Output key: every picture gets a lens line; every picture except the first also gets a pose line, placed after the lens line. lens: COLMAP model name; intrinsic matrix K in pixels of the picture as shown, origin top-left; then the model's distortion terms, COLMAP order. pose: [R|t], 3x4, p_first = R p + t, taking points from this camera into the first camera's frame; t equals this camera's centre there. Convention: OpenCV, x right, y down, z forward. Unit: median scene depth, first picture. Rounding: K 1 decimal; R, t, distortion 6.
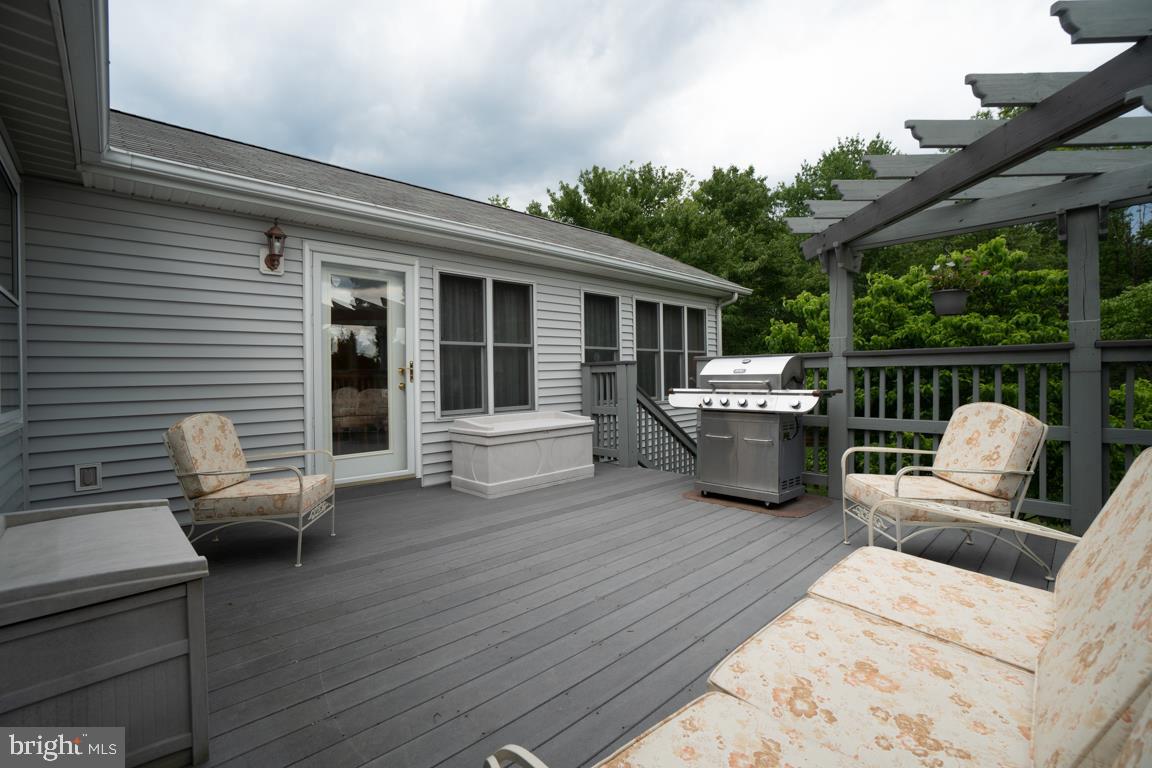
lens RADIAL K [[501.3, 0, 566.6], [0, 501.3, 379.4], [0, 0, 1]] dist [-0.000089, 0.000028]
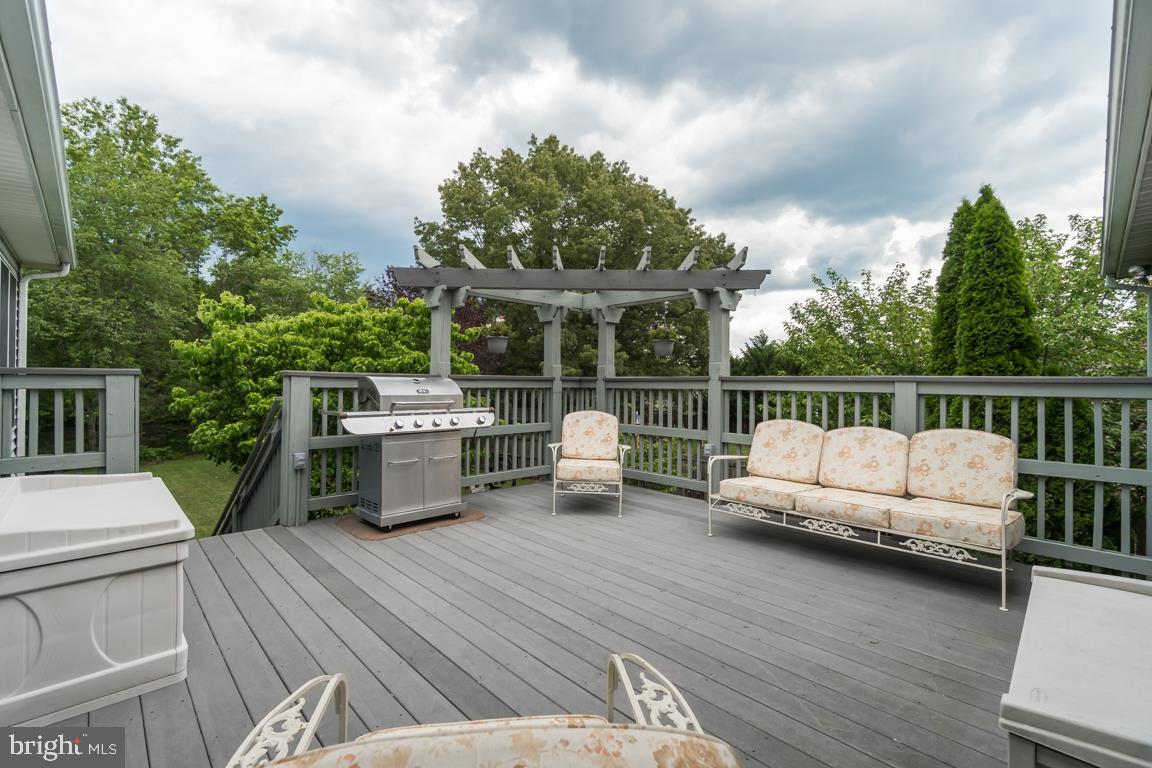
lens RADIAL K [[501.3, 0, 566.6], [0, 501.3, 379.4], [0, 0, 1]] dist [-0.000089, 0.000028]
pose [[0.005925, 0.023108, 0.999715, -0.811808], [0.006825, 0.999709, -0.023149, -0.018557], [-0.999959, 0.006960, 0.005765, 0.892967]]
